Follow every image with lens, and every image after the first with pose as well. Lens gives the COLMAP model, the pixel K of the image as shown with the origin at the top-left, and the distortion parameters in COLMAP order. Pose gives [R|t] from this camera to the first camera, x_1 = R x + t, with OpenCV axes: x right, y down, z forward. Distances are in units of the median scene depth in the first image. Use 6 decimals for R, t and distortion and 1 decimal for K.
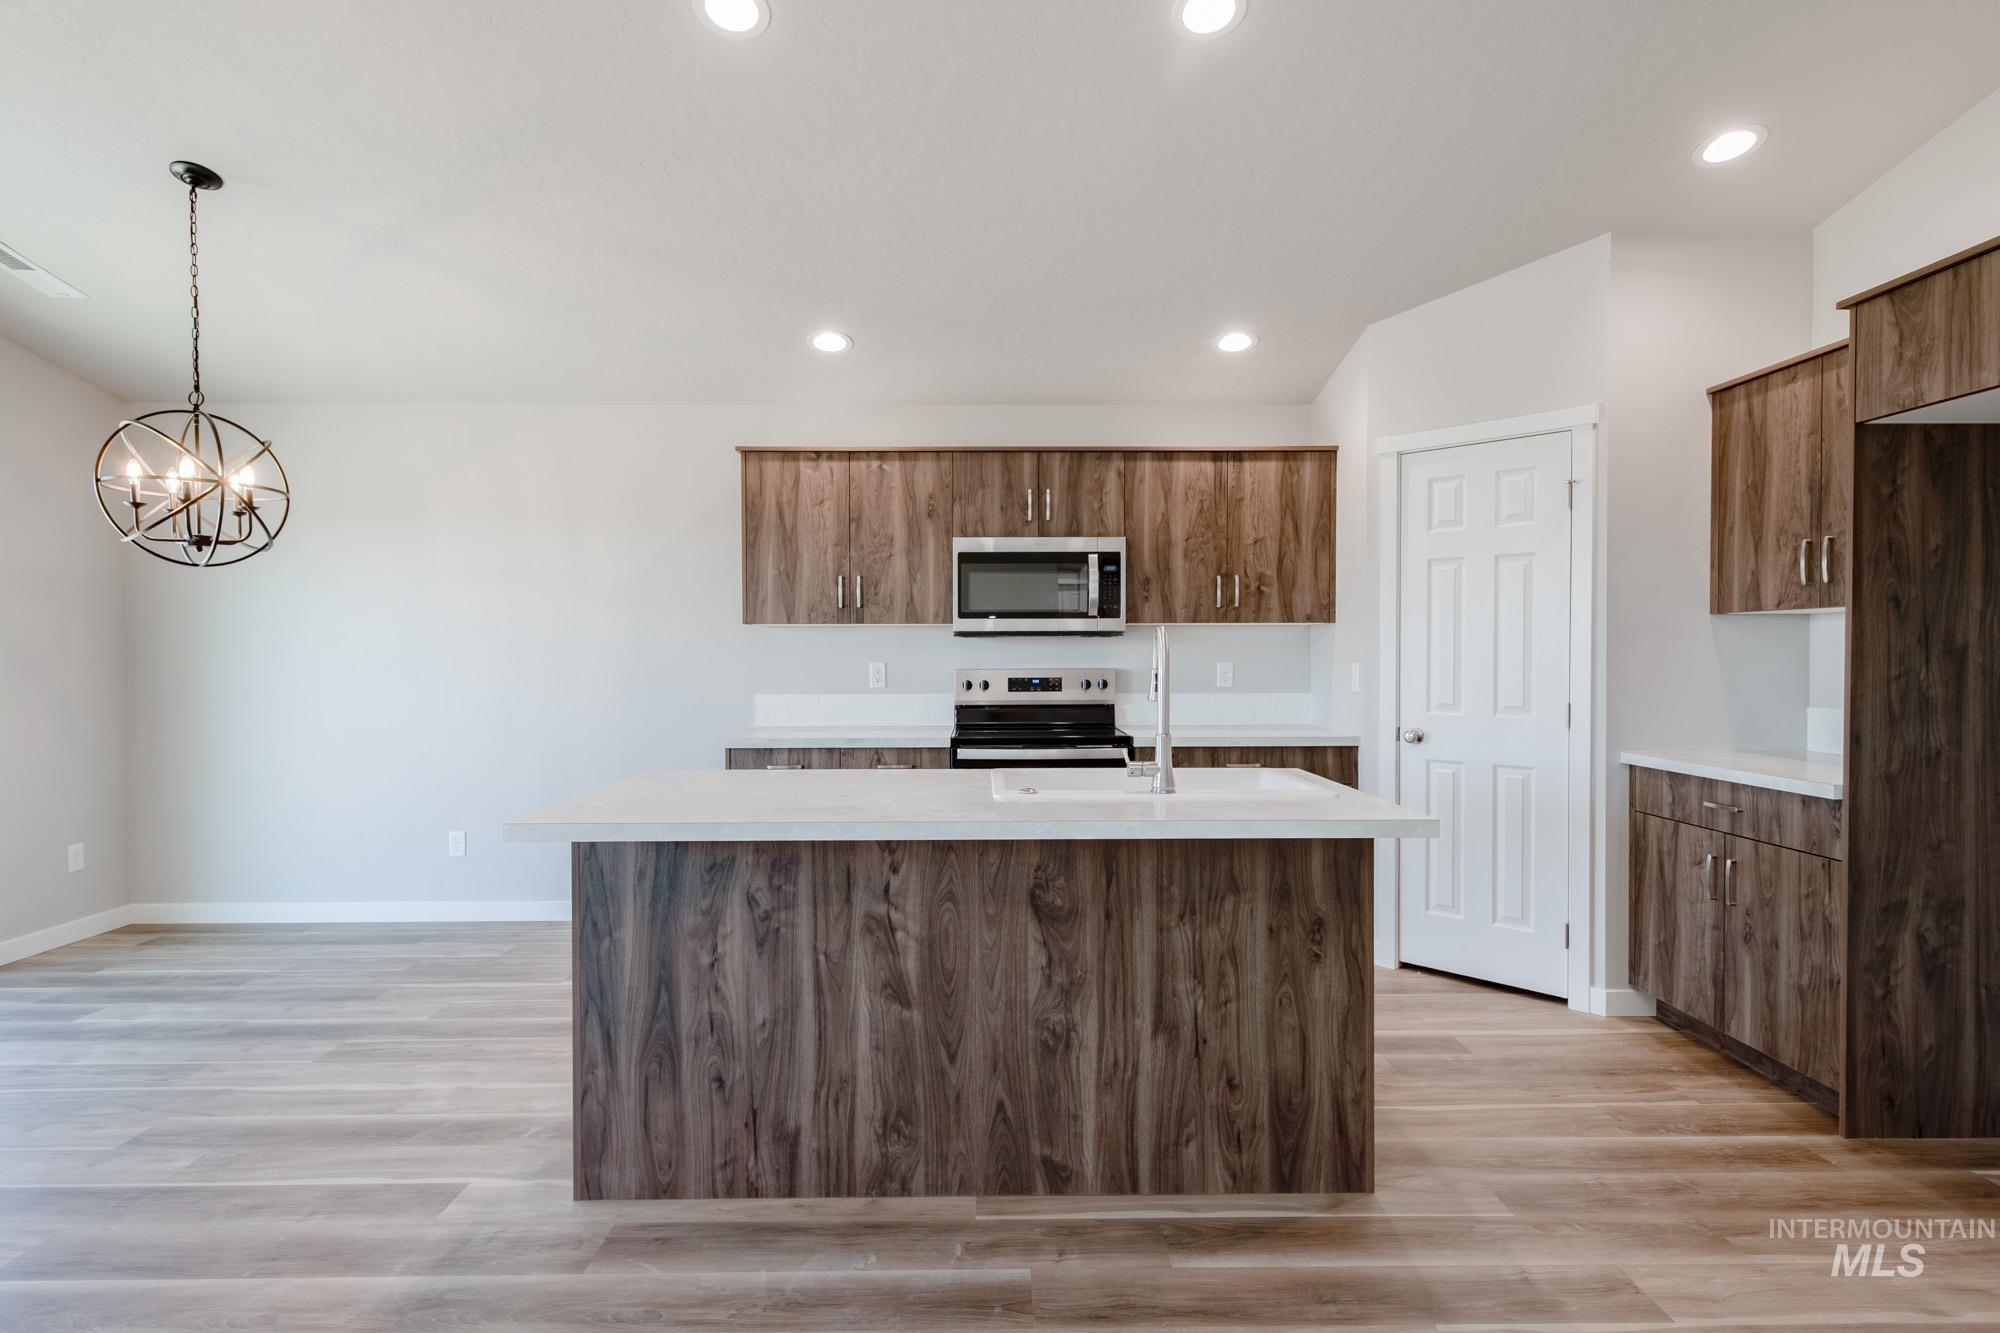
lens RADIAL K [[1037.6, 0, 970.6], [0, 1037.6, 662.8], [0, 0, 1]] dist [0.018407, -0.001733]
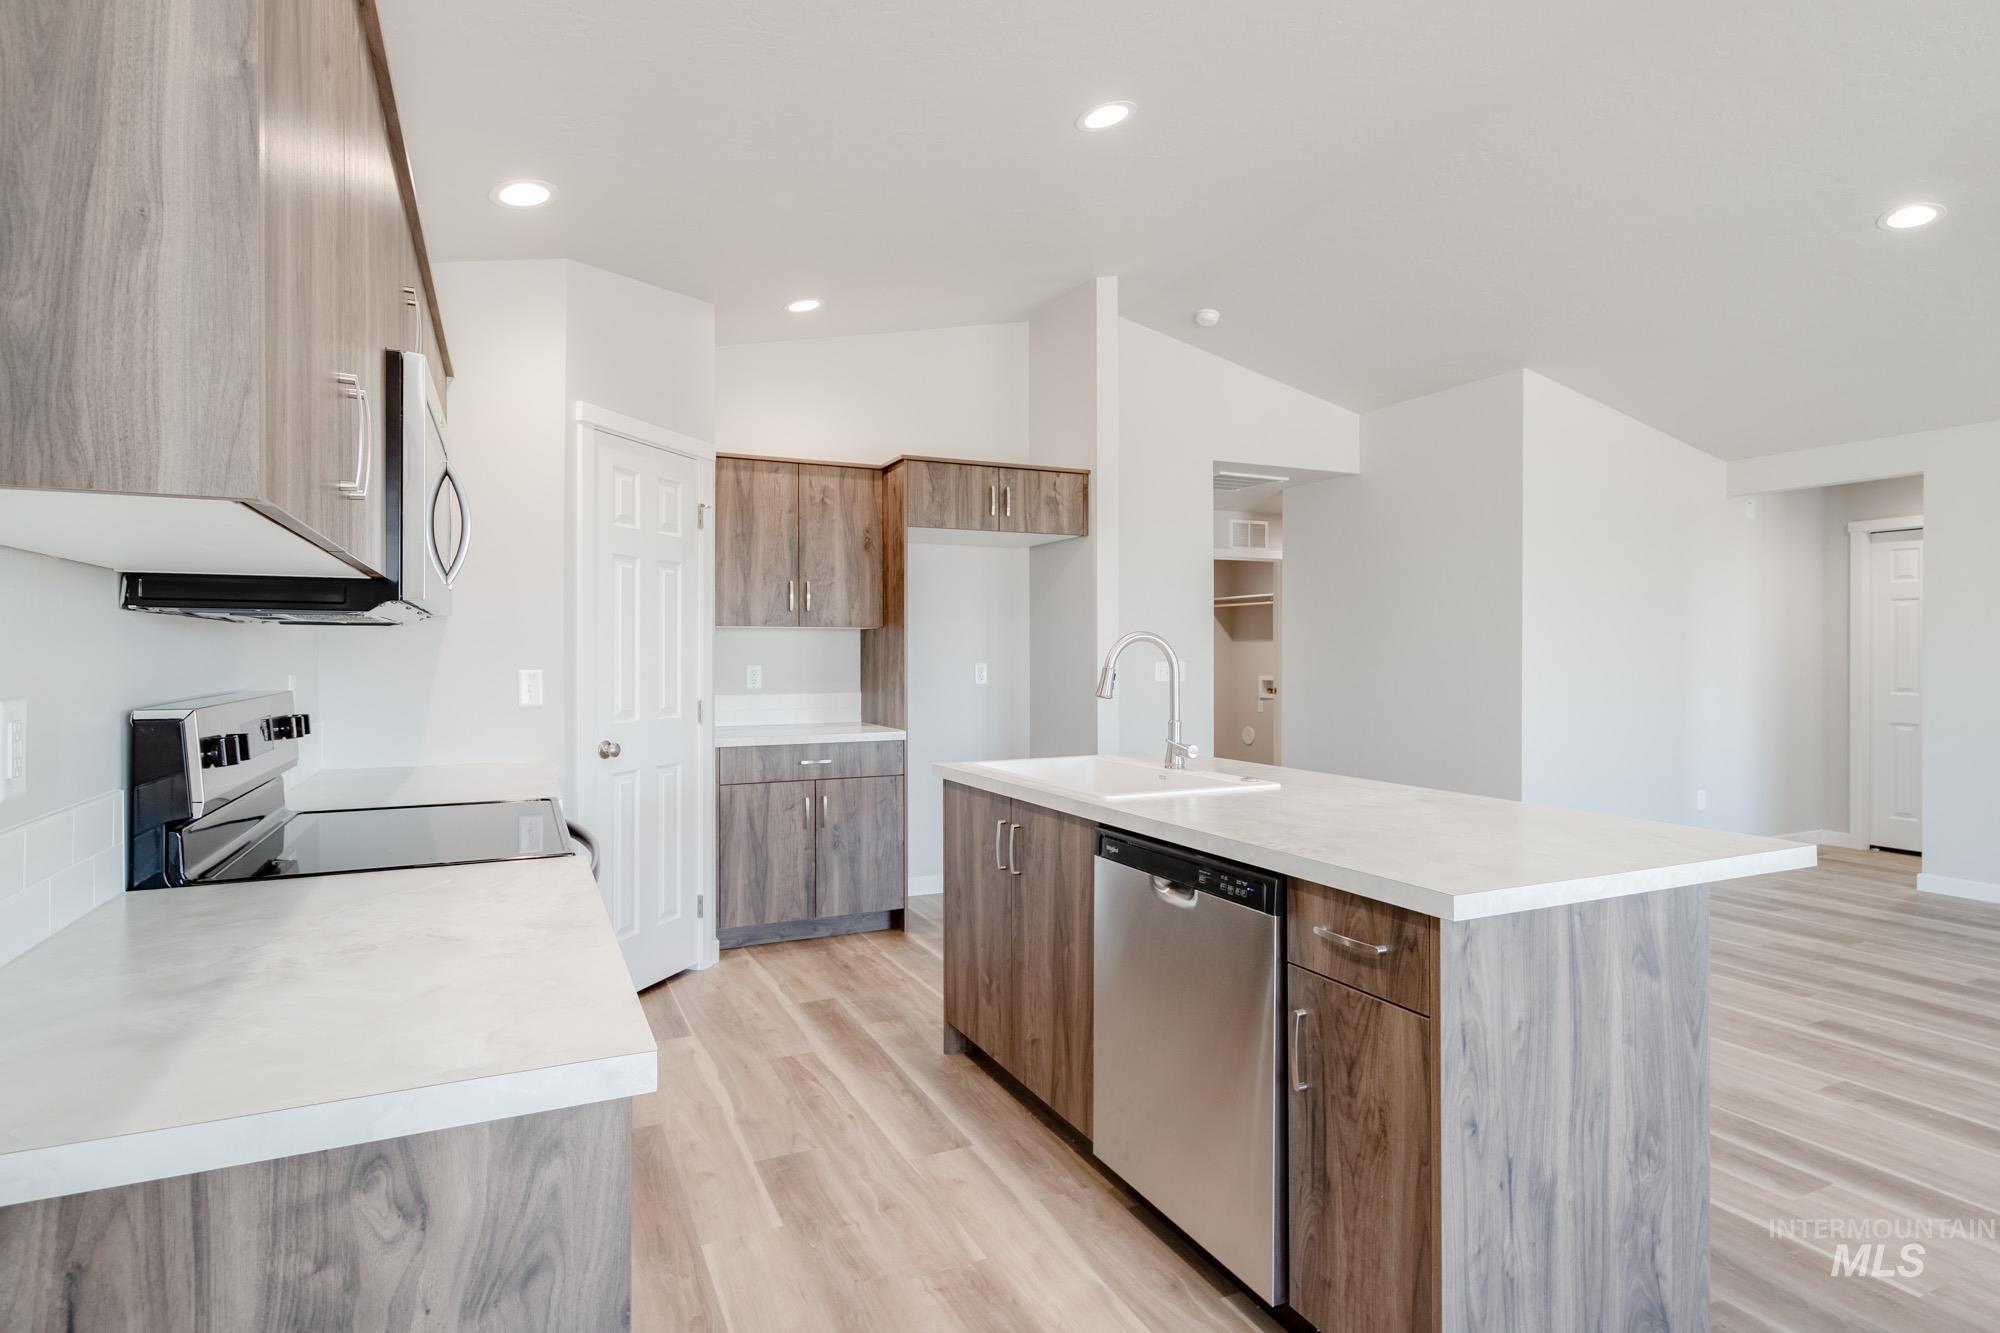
lens RADIAL K [[1007.8, 0, 985.9], [0, 1007.8, 658.6], [0, 0, 1]] dist [0.017266, -0.008350]
pose [[-0.445262, -0.000944, 0.895400, -0.500359], [0.012346, 0.999898, 0.007194, -0.010158], [-0.895315, 0.014258, -0.445205, 1.108249]]
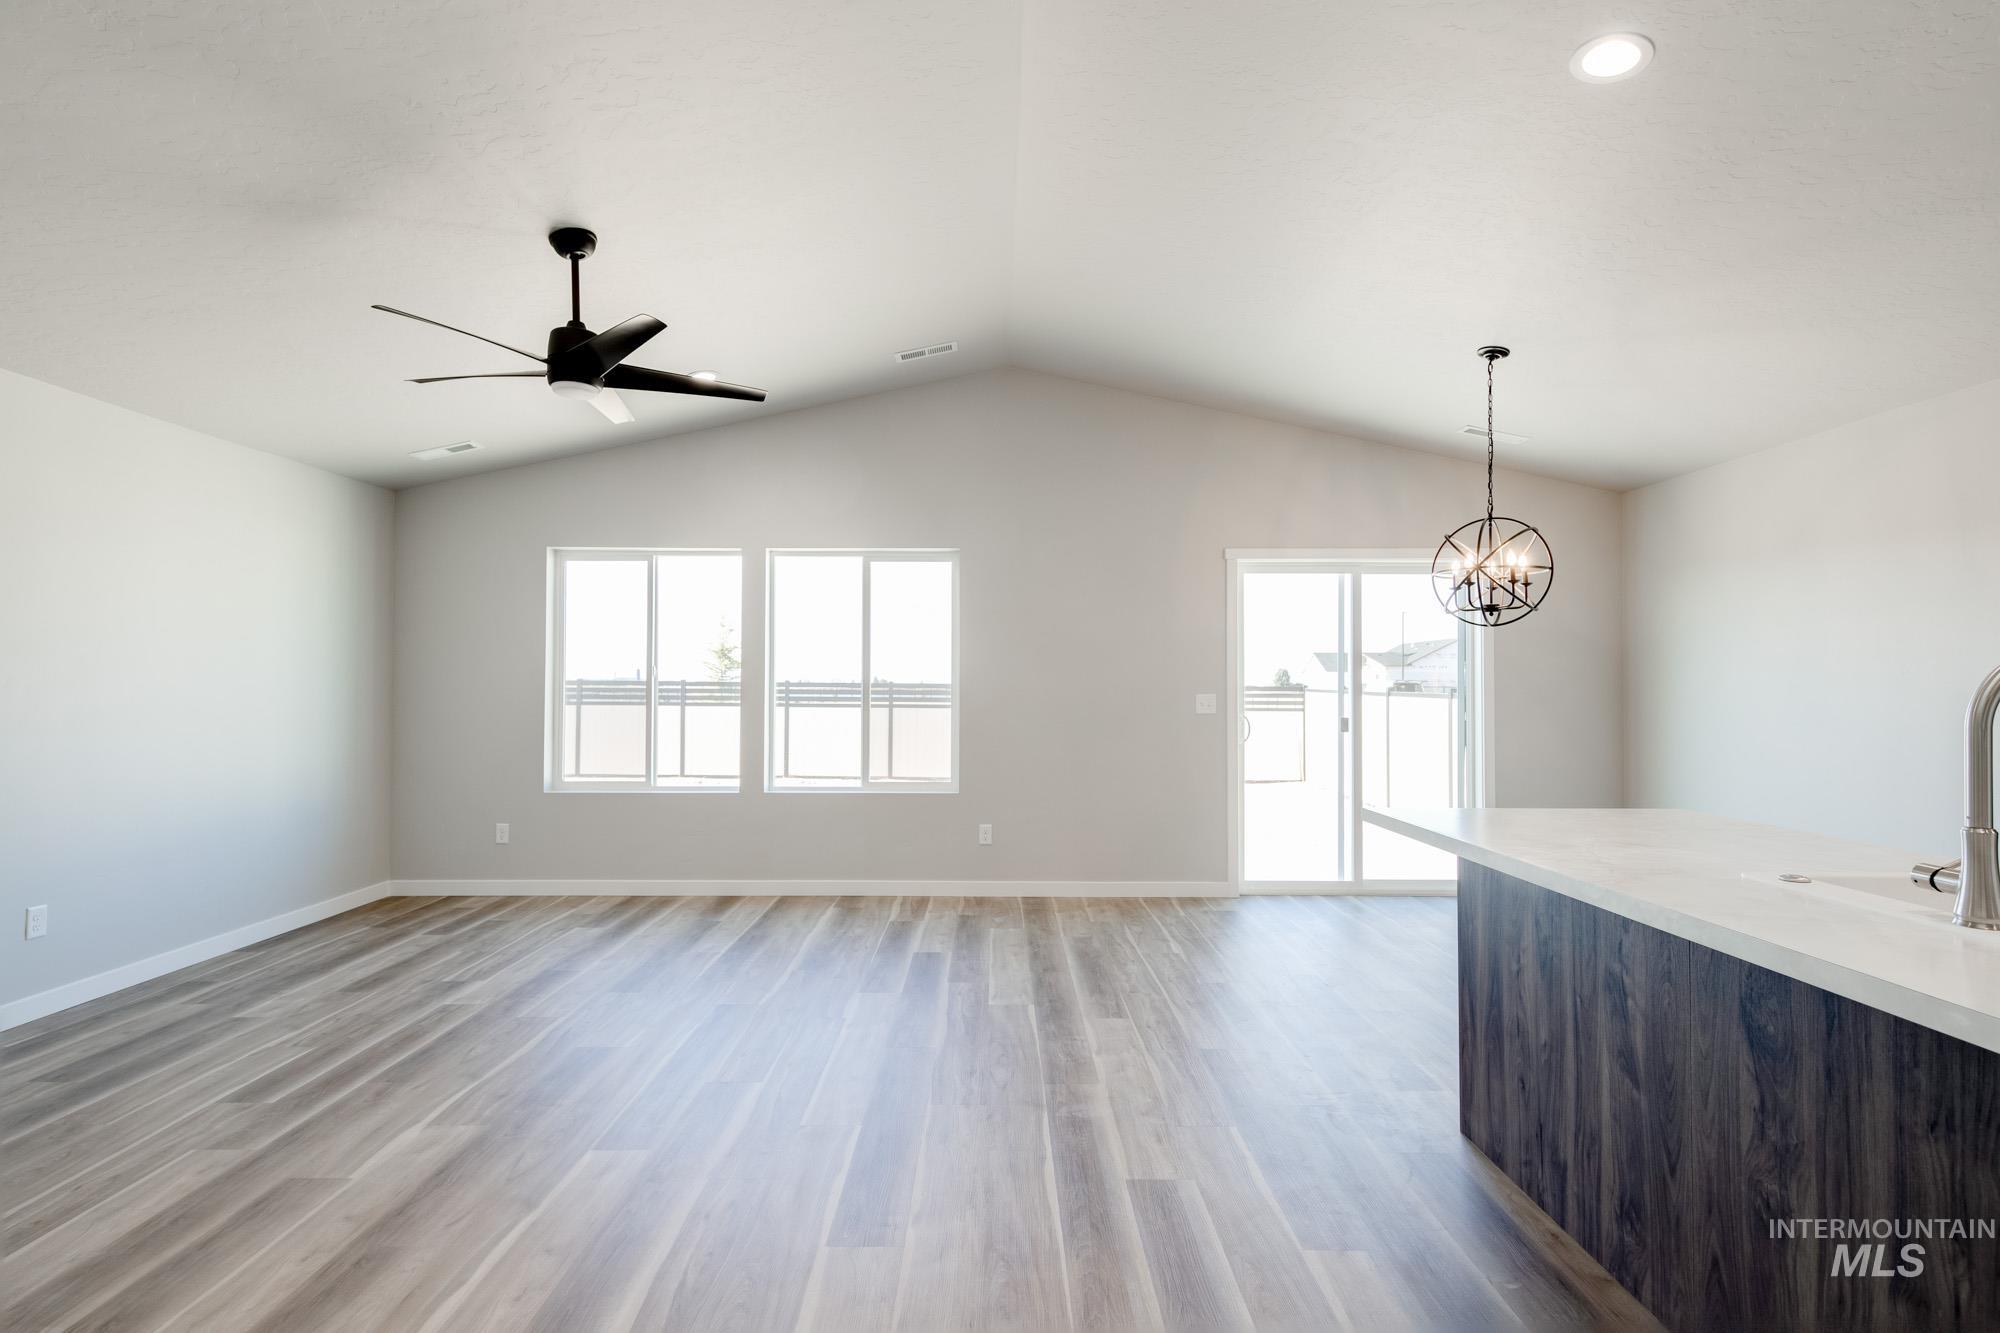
lens RADIAL K [[976.4, 0, 1017.1], [0, 976.4, 669.1], [0, 0, 1]] dist [0.010489, -0.004059]
pose [[0.025143, -0.010191, -0.999632, 0.475868], [-0.012051, 0.999872, -0.010497, -0.006514], [0.999611, 0.012311, 0.025017, 0.276906]]
